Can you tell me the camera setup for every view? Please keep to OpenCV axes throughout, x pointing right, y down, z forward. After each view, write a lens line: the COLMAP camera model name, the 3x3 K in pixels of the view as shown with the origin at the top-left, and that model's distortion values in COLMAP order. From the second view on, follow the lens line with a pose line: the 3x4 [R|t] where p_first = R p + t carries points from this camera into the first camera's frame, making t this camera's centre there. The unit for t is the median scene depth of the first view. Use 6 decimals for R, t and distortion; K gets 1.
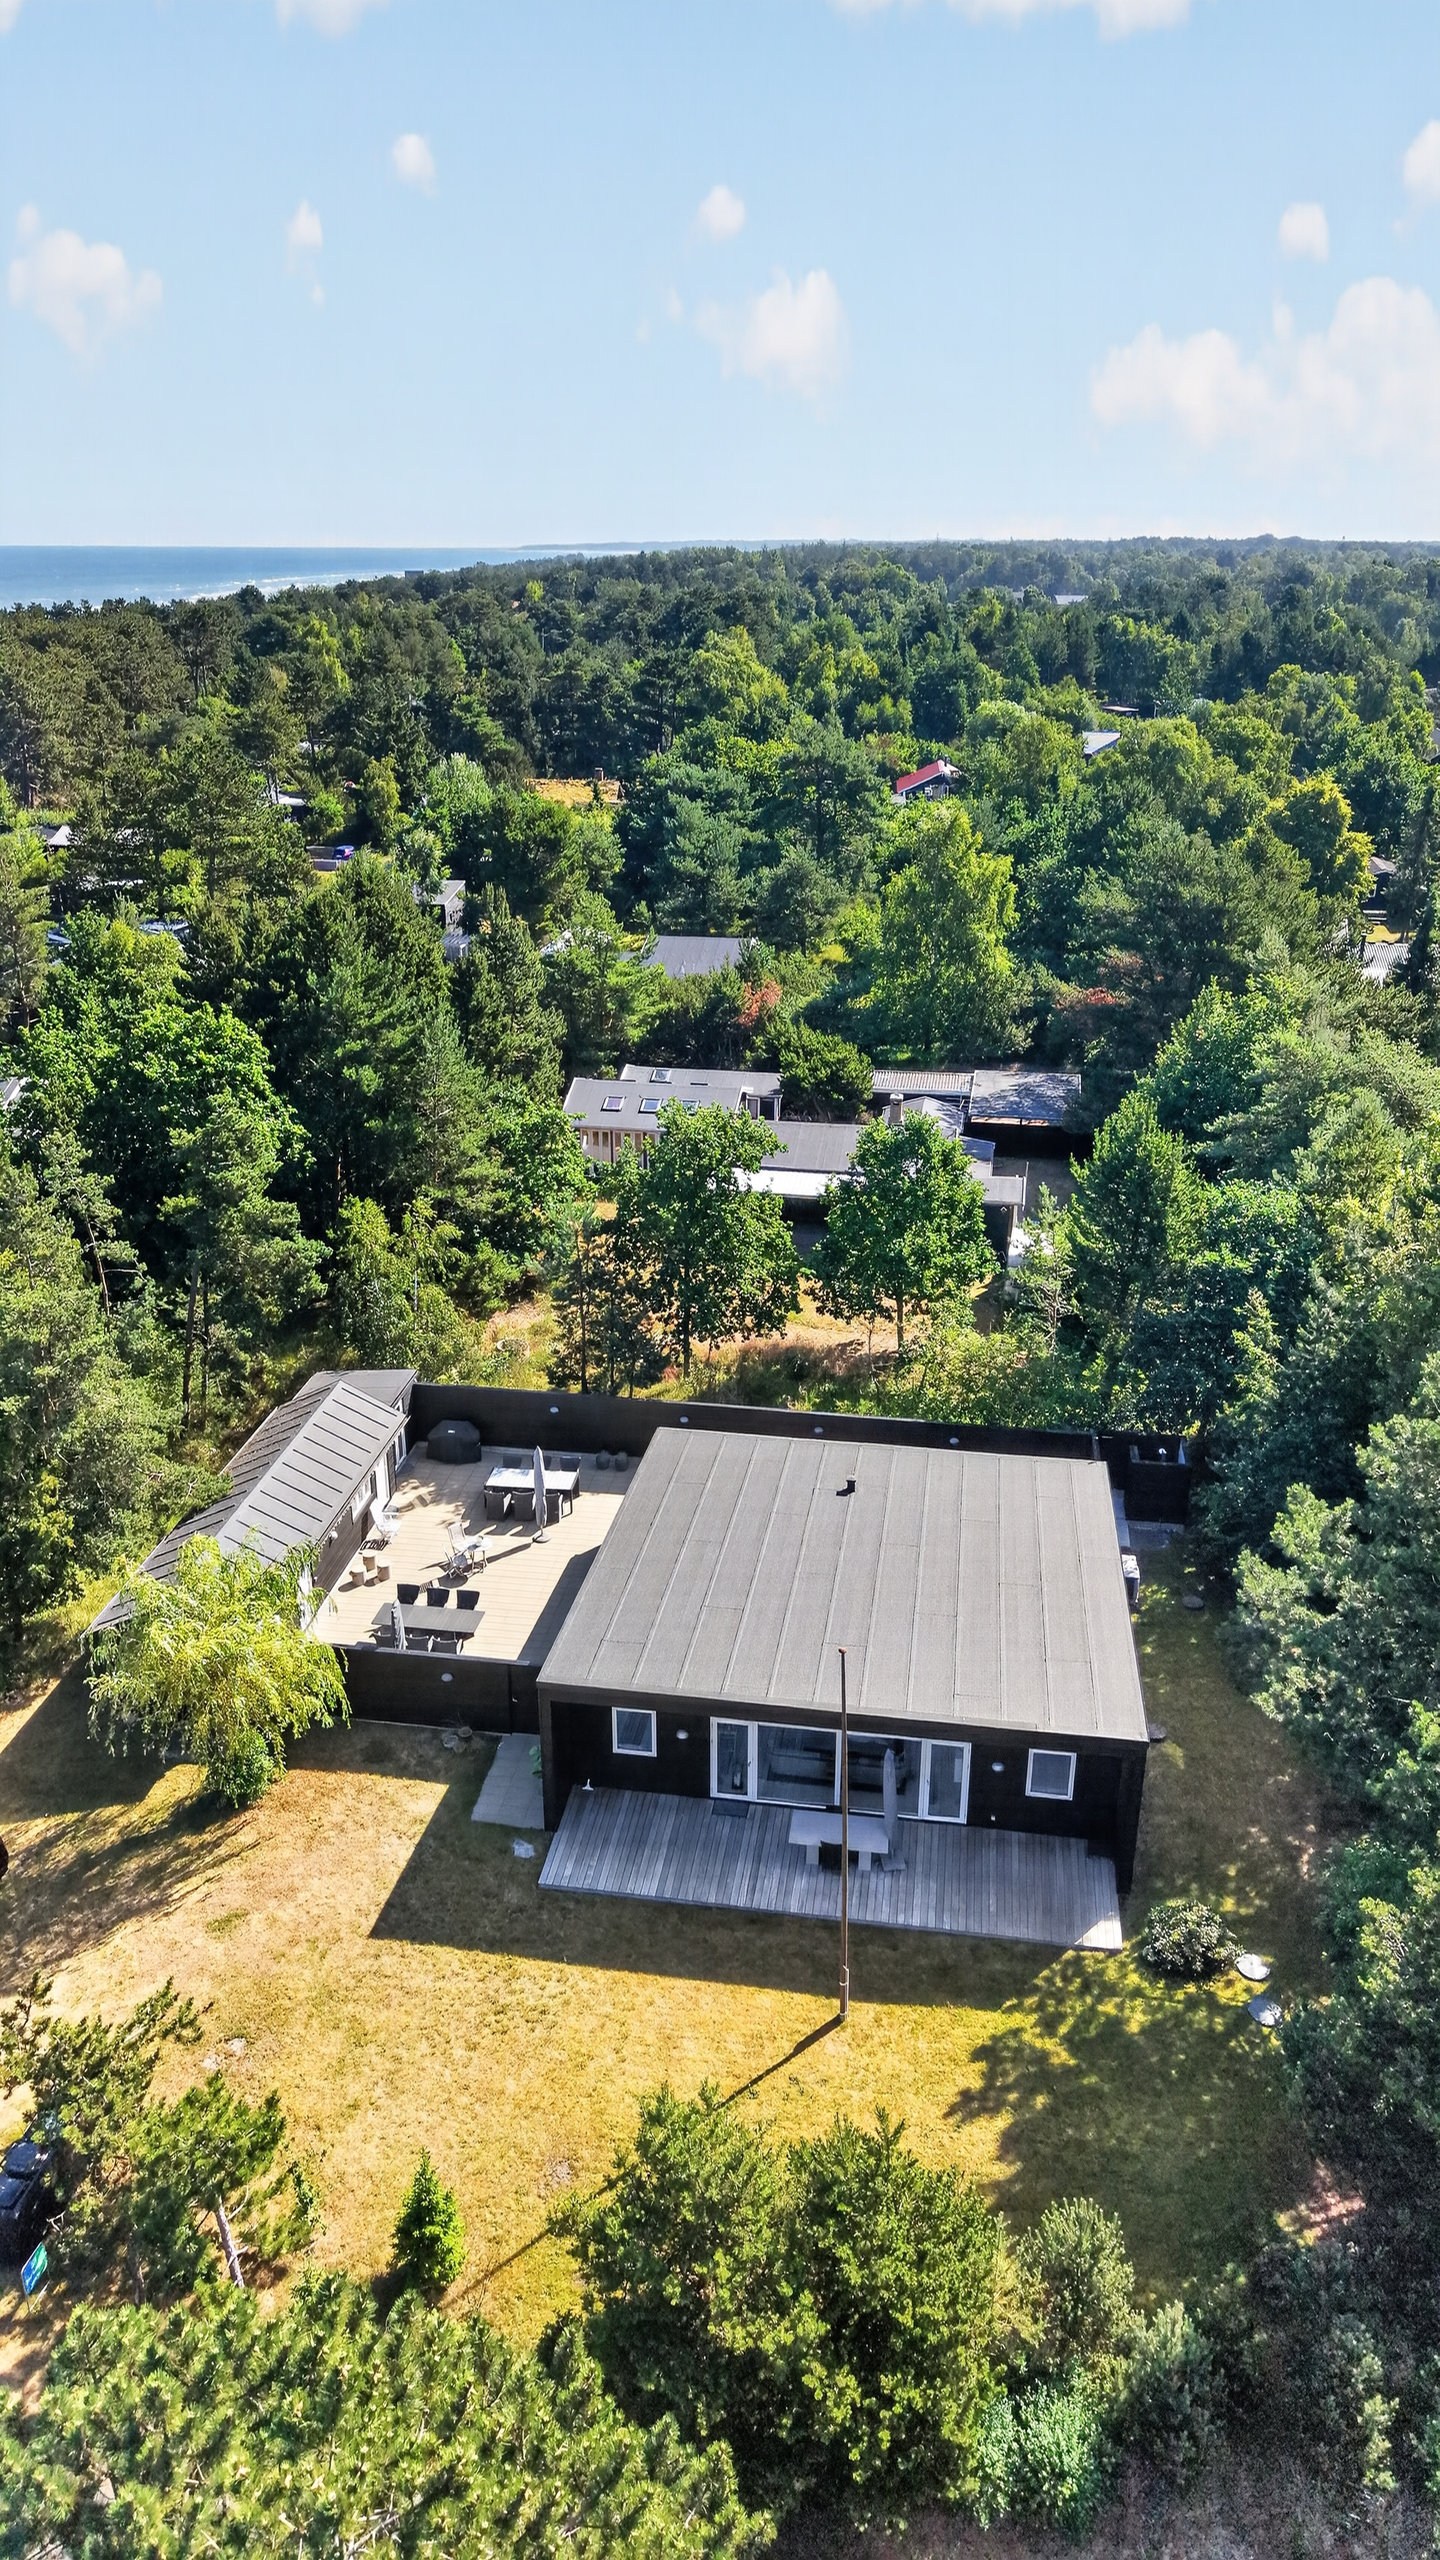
lens RADIAL K [[1705.1, 0, 731.2], [0, 1705.1, 1284.0], [0, 0, 1]] dist [0.033538, -0.044261]
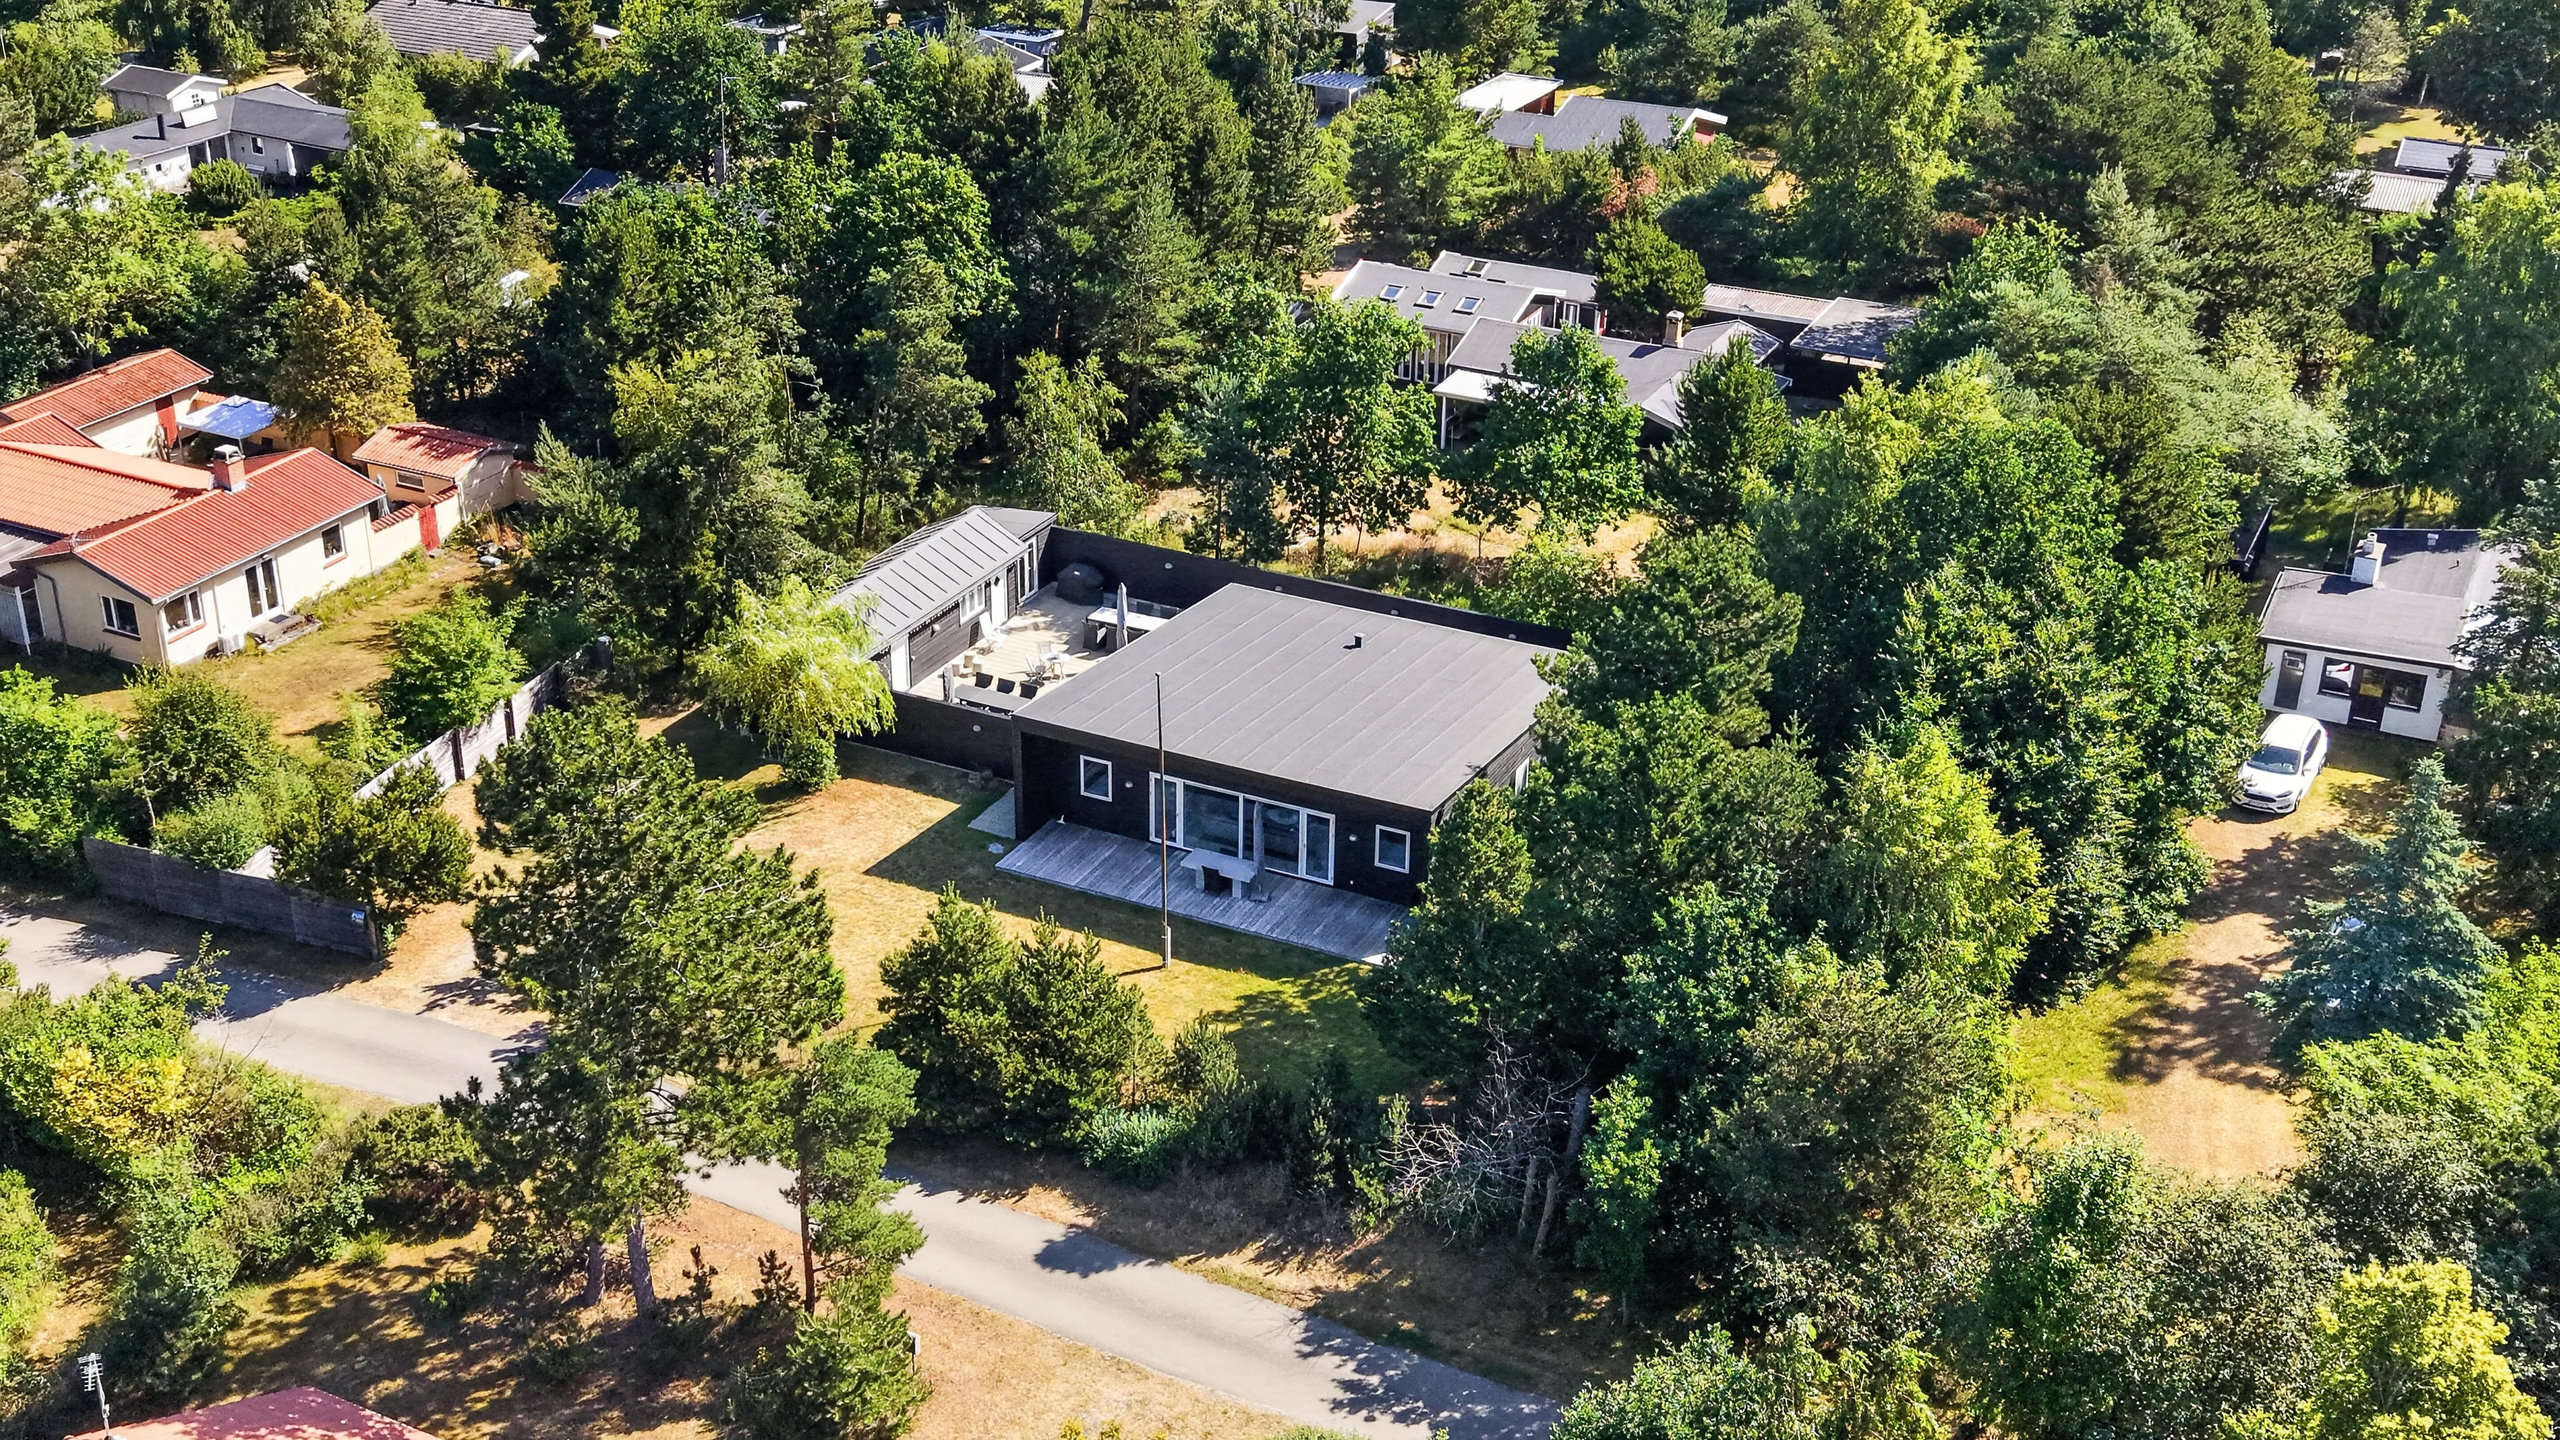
lens RADIAL K [[2806.5, 0, 1283.7], [0, 2806.5, 721.0], [0, 0, 1]] dist [0.201042, -0.654276]
pose [[0.954970, 0.139655, -0.261781, 0.410287], [-0.128875, 0.989964, 0.057992, 0.054702], [0.267253, -0.021643, 0.963383, -0.643255]]
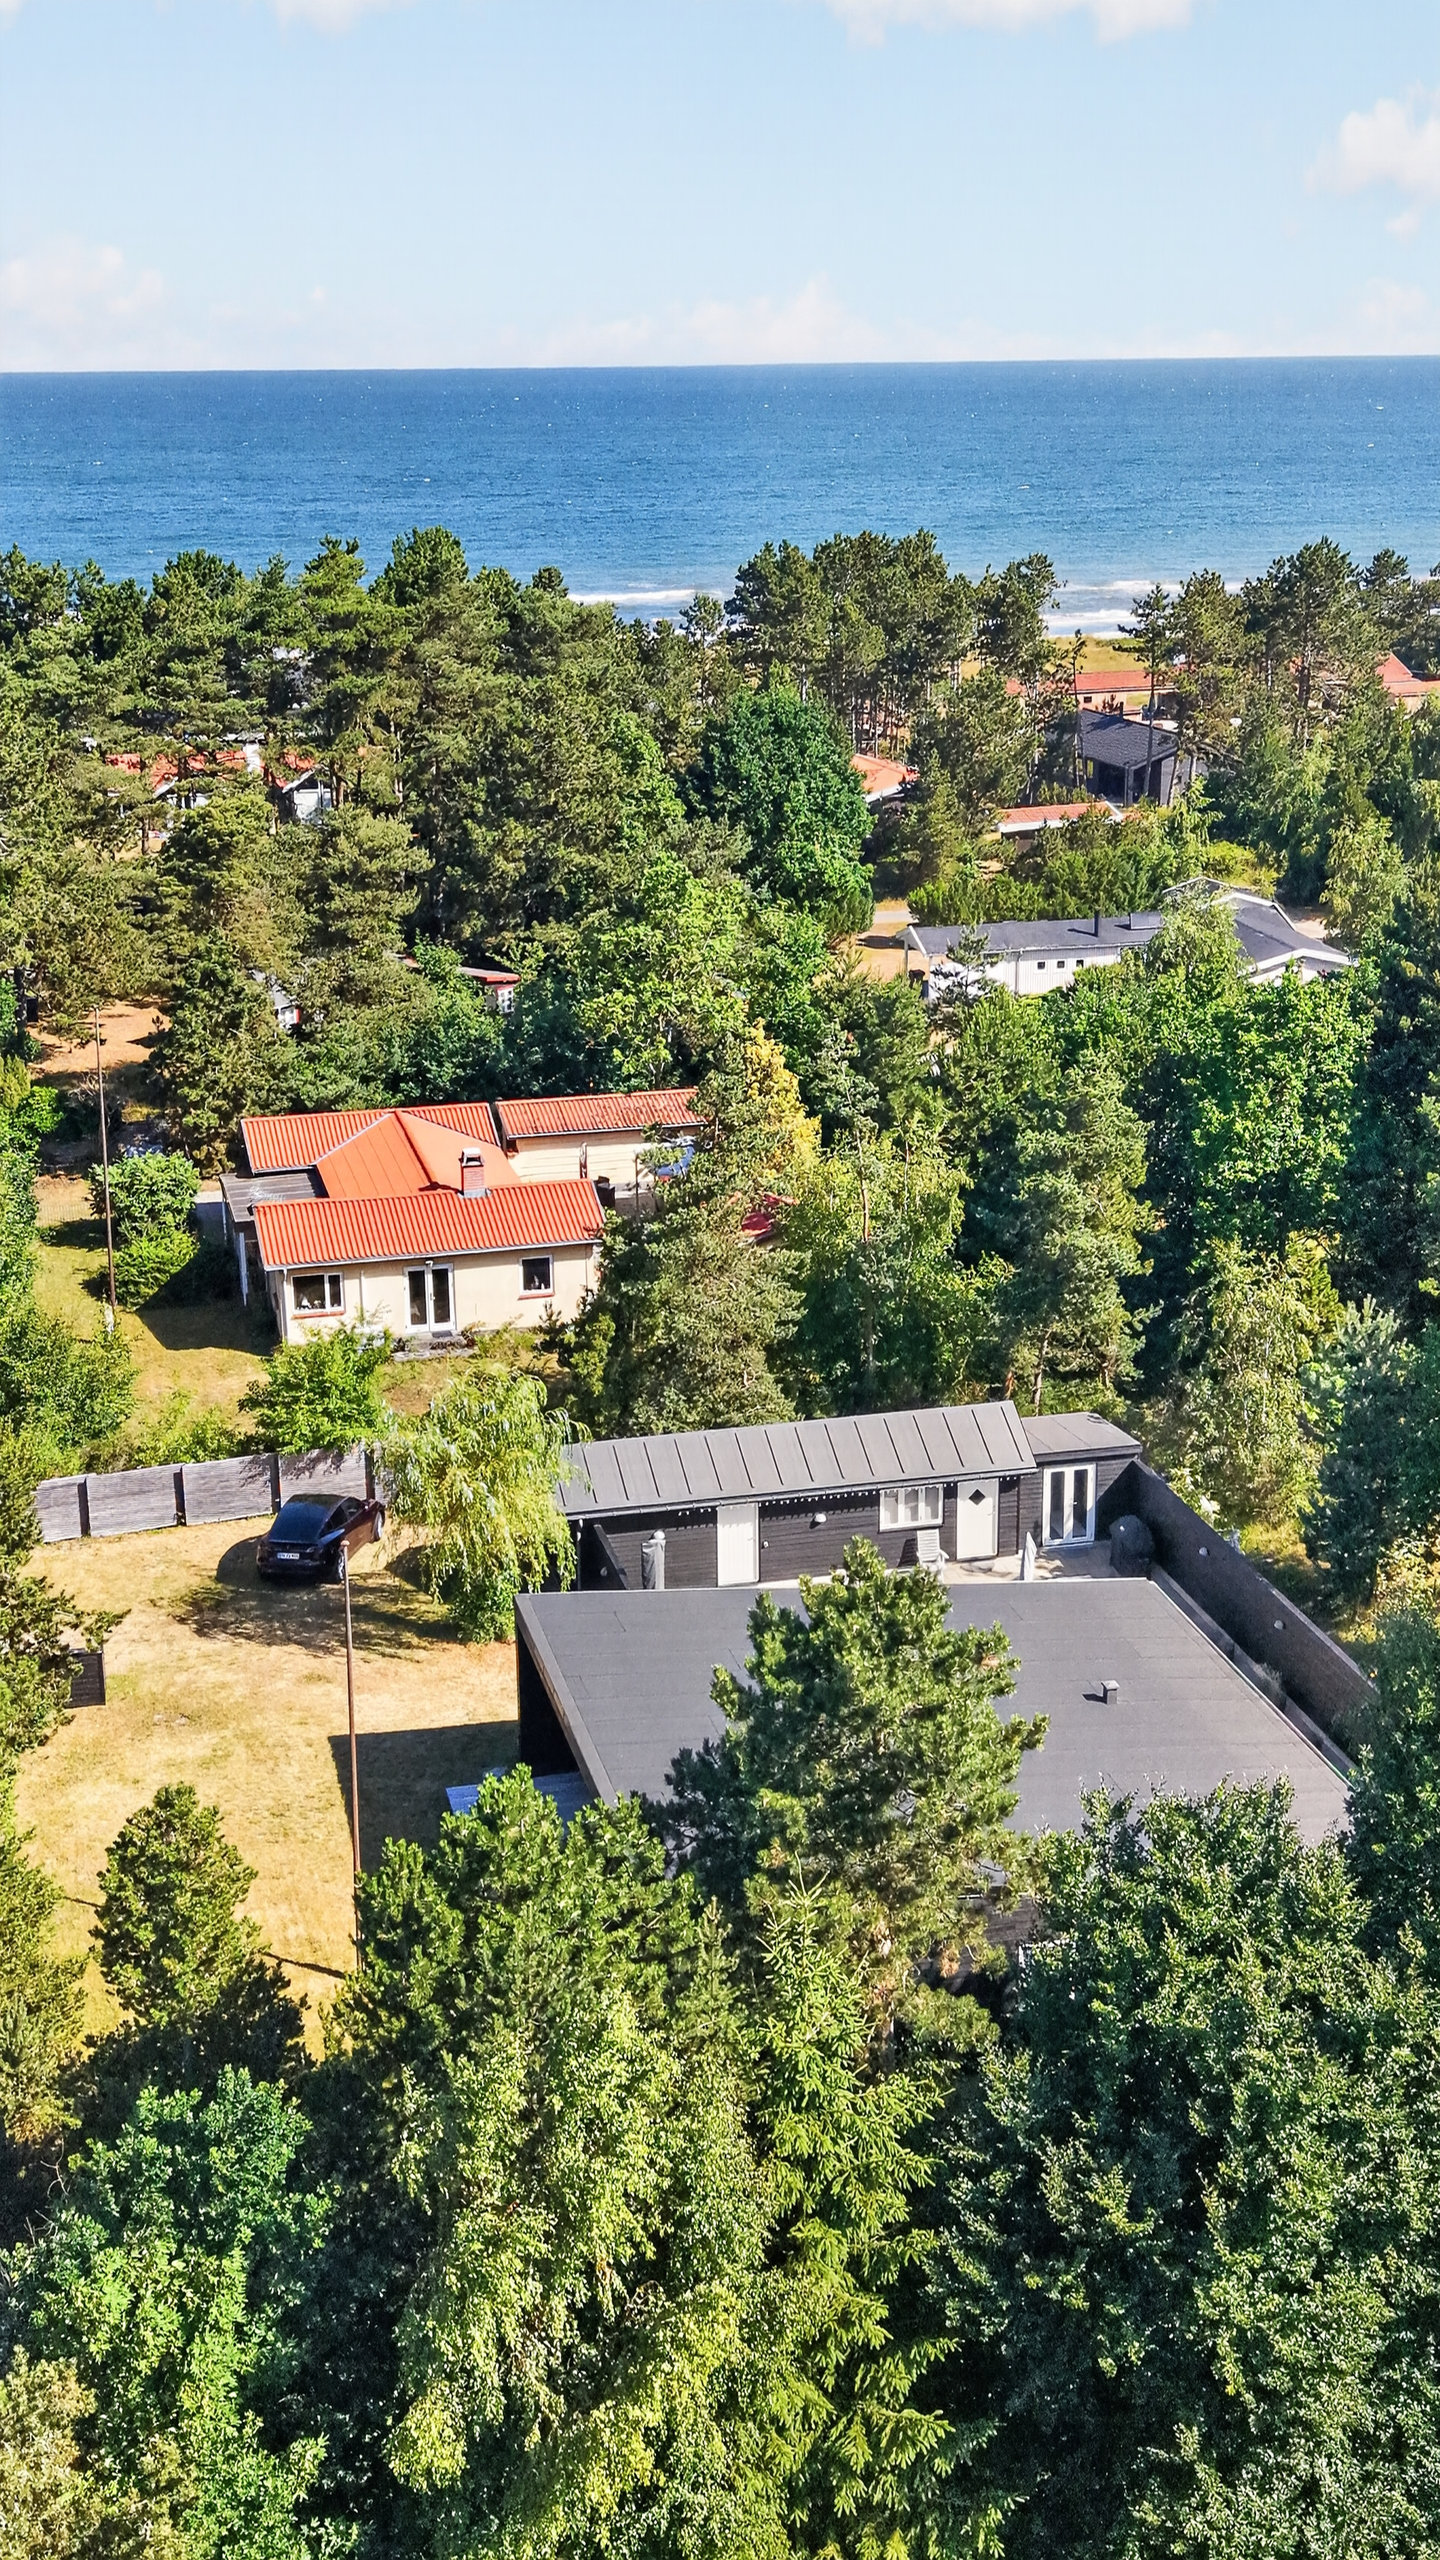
lens RADIAL K [[2908.0, 0, 722.5], [0, 2908.0, 1231.2], [0, 0, 1]] dist [0.096756, 0.006678]
pose [[0.379854, 0.257305, -0.888541, 0.833780], [-0.355090, 0.927509, 0.116788, -0.117249], [0.854179, 0.271150, 0.443684, 0.203691]]
